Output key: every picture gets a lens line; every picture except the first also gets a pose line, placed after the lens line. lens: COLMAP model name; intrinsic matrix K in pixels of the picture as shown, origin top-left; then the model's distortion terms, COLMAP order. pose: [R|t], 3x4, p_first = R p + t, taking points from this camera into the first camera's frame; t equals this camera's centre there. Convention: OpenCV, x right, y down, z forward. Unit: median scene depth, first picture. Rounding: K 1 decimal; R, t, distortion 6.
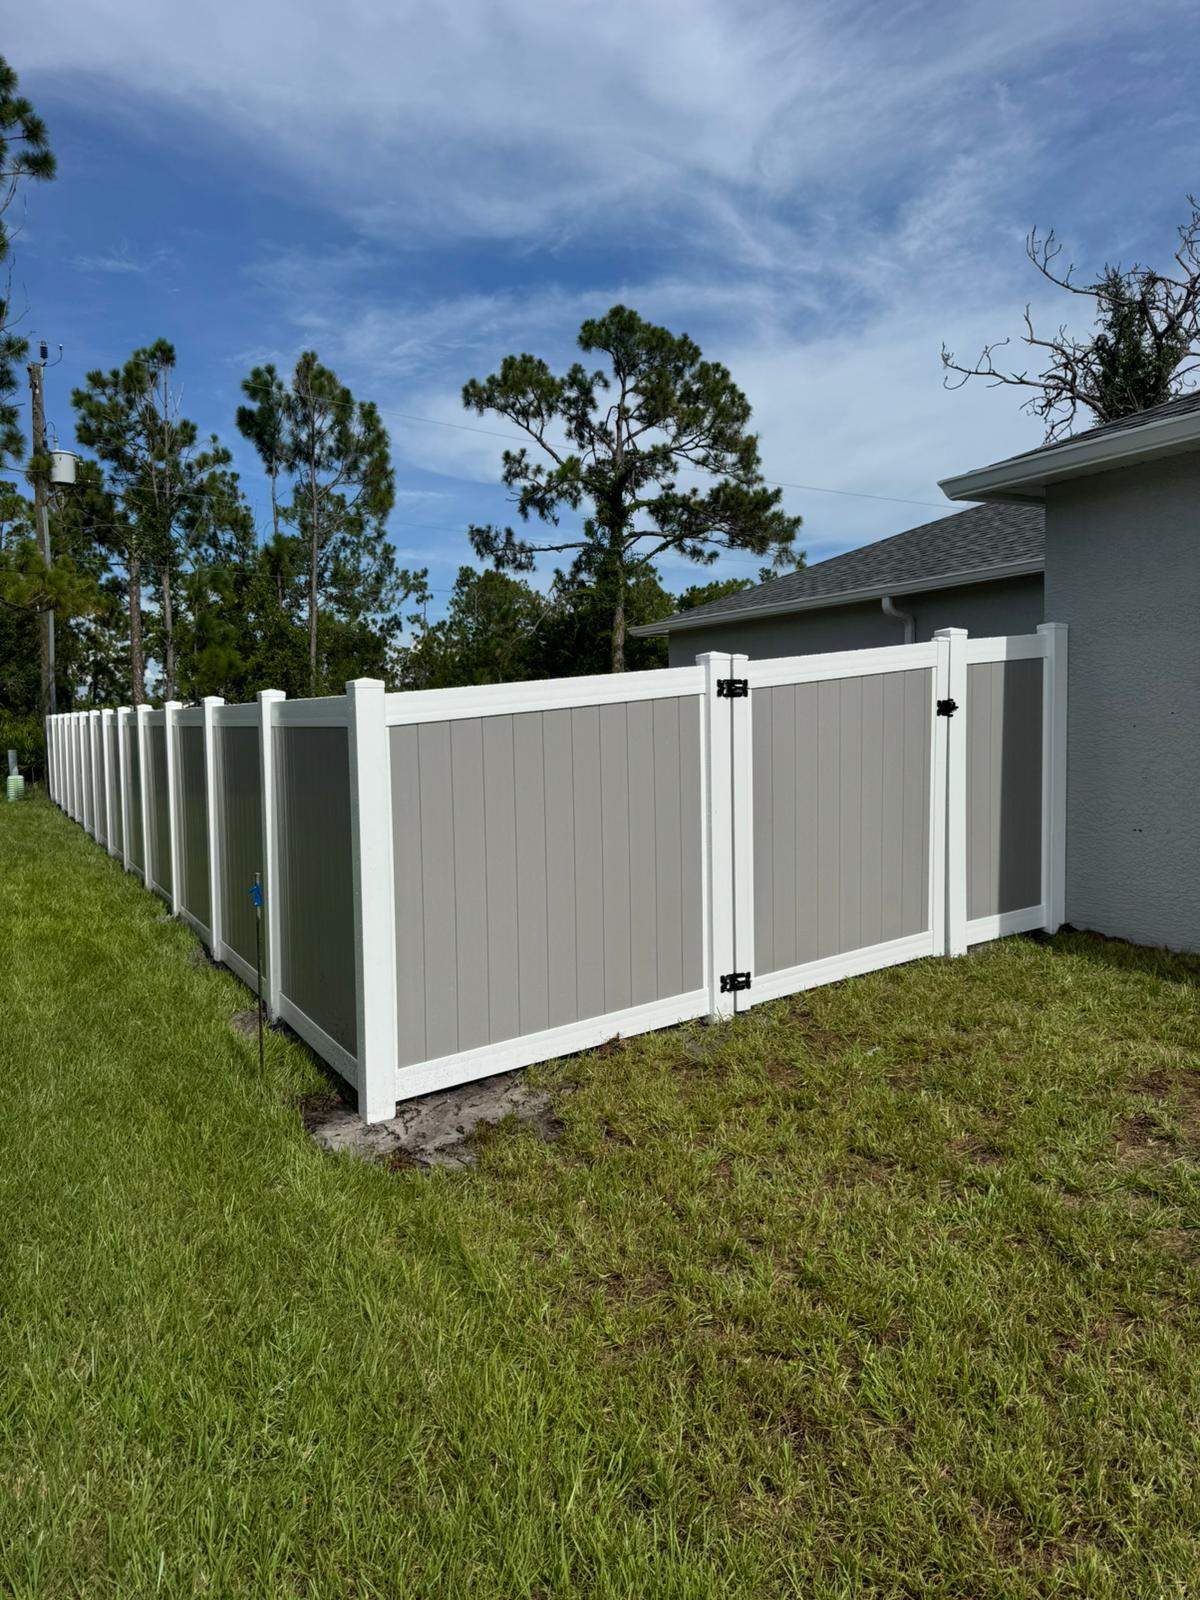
lens RADIAL K [[1120.5, 0, 623.2], [0, 1120.5, 791.6], [0, 0, 1]] dist [0.045330, -0.037275]
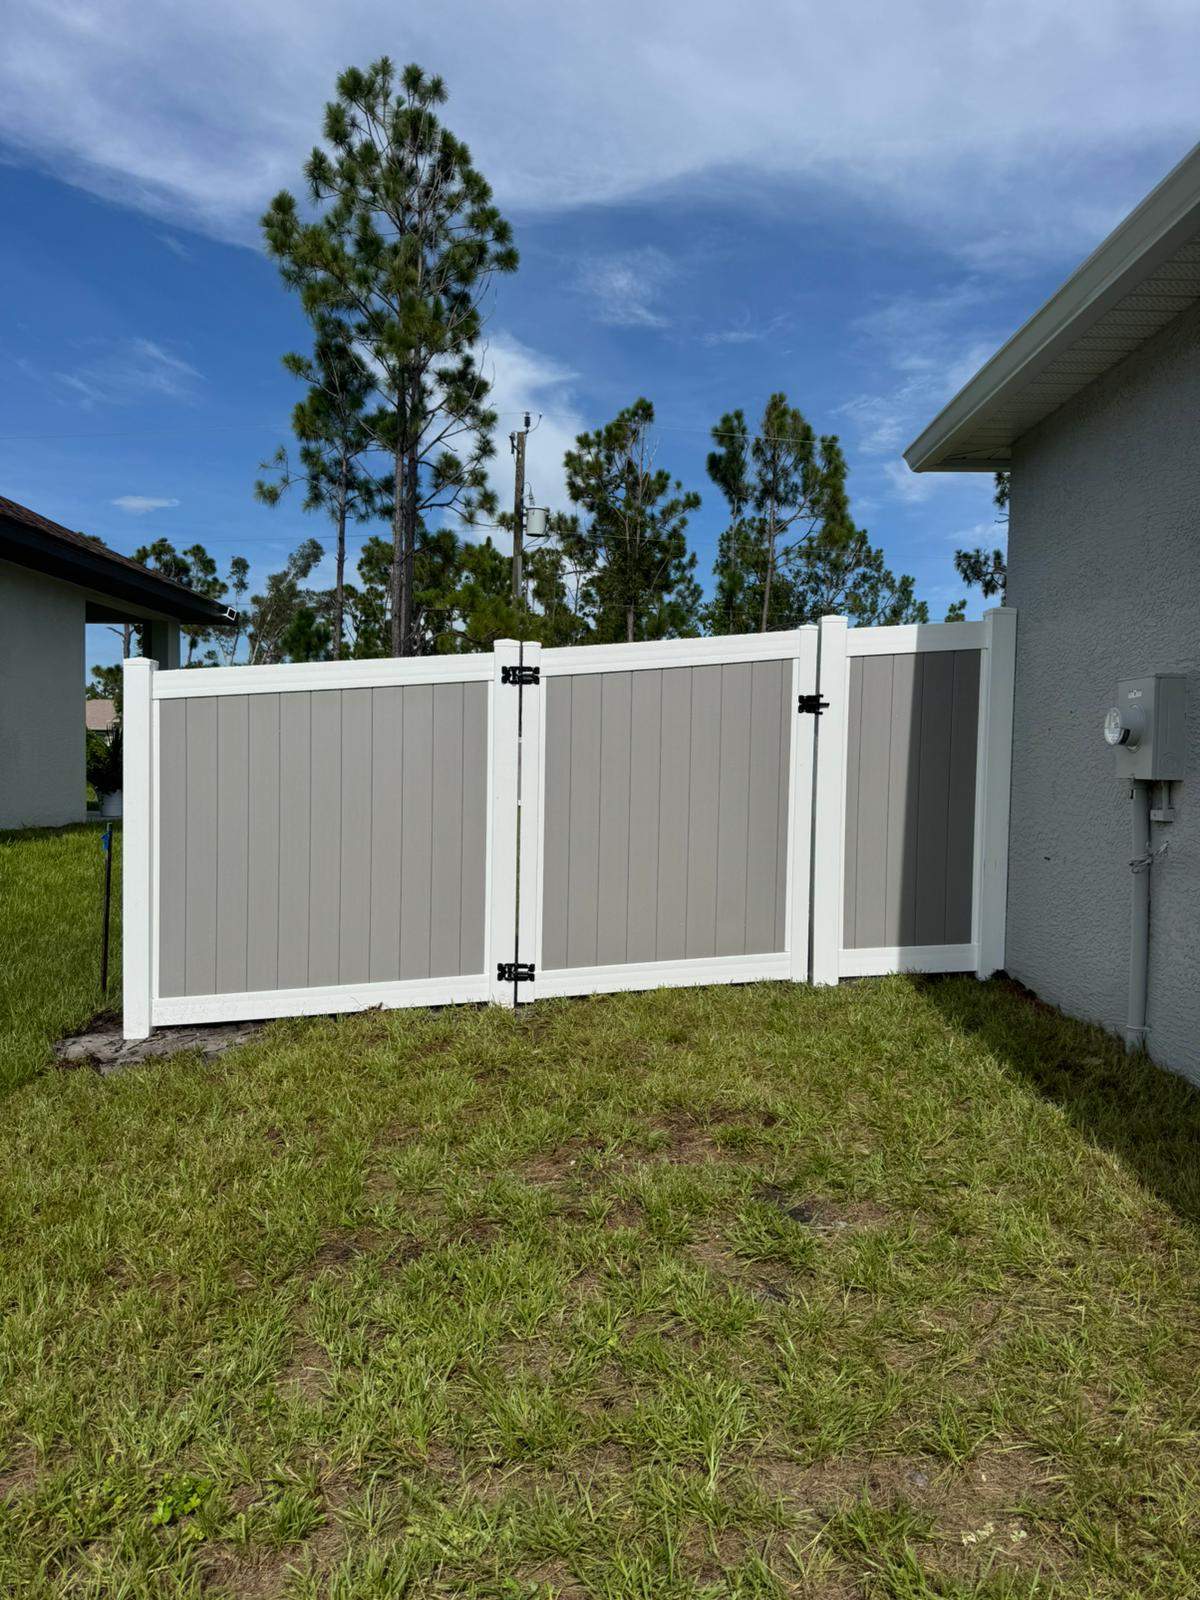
lens RADIAL K [[1121.5, 0, 600.0], [0, 1121.5, 800.0], [0, 0, 1]] dist [0.045187, -0.040426]
pose [[0.886297, 0.052215, -0.460165, 0.507084], [-0.063207, 0.997964, -0.008500, 0.018033], [0.458784, 0.036619, 0.887793, 0.123227]]
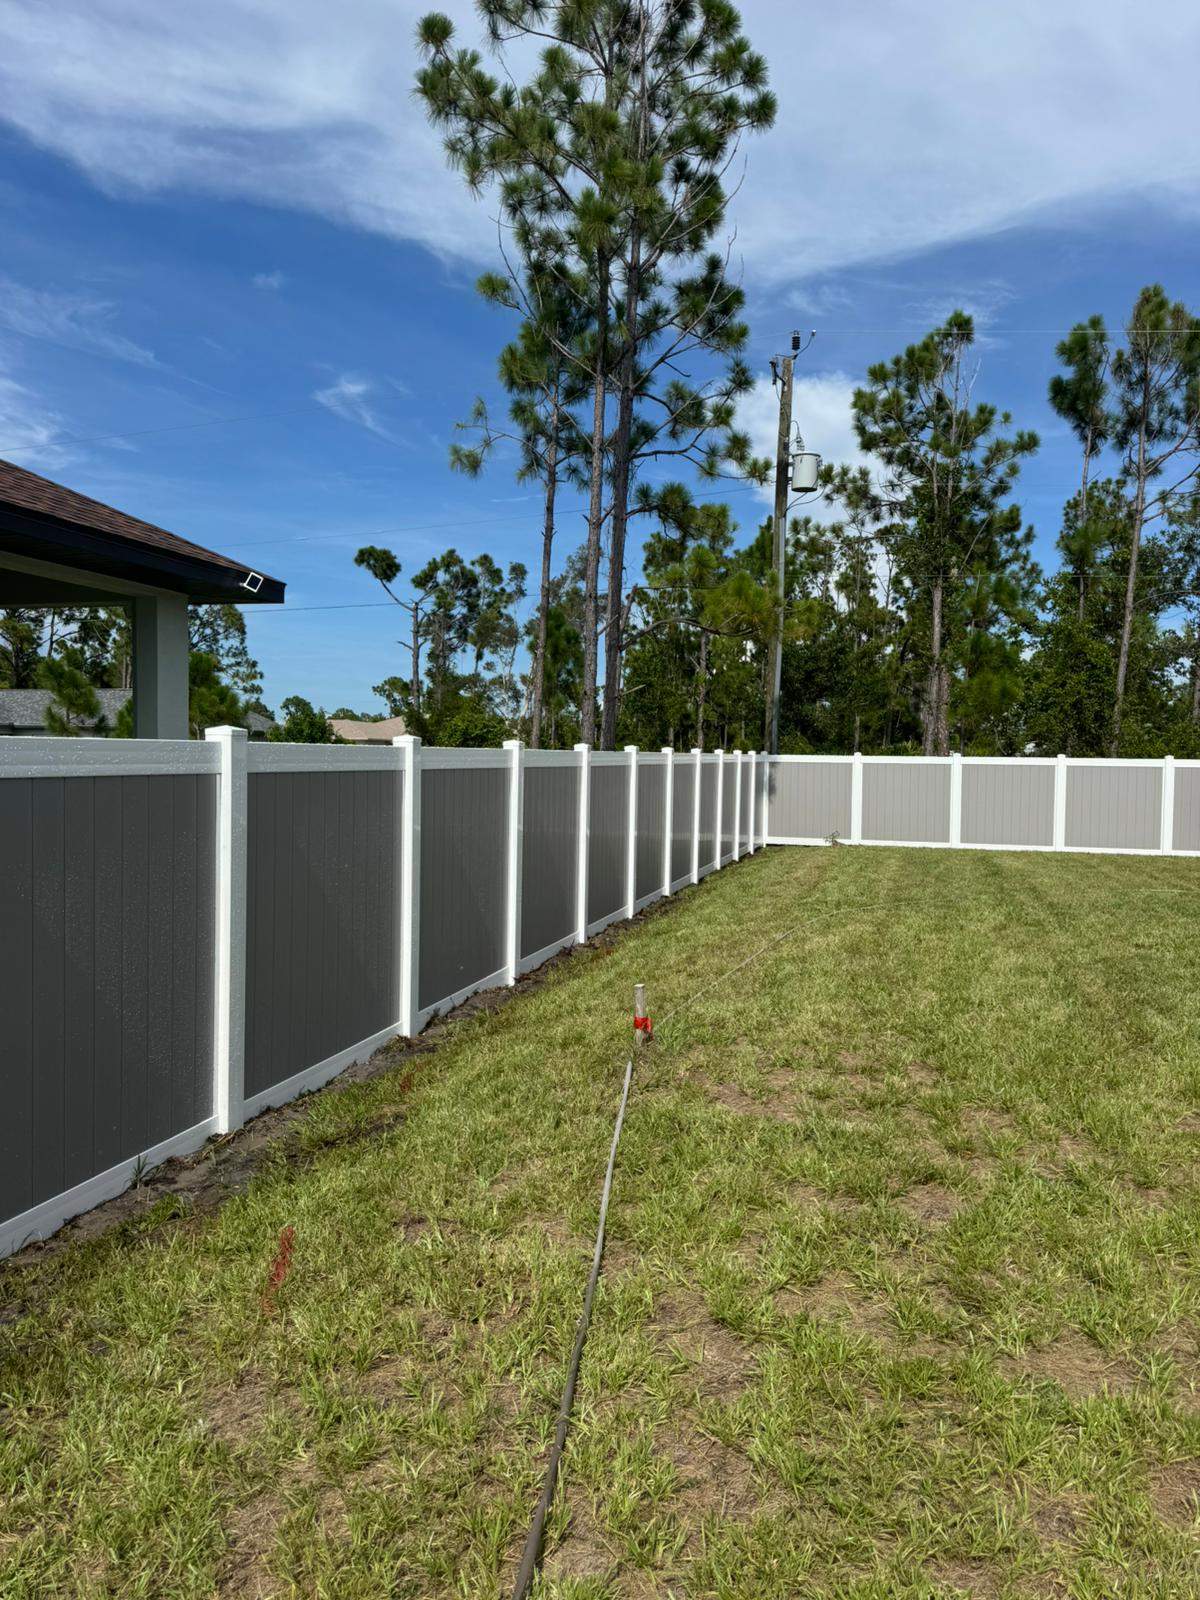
lens RADIAL K [[1246.0, 0, 614.8], [0, 1246.0, 804.6], [0, 0, 1]] dist [0.064035, -0.002013]
pose [[0.753069, 0.044100, -0.656462, 0.213991], [-0.063948, 0.997933, -0.006319, -0.063538], [0.654827, 0.046738, 0.754333, 0.858600]]
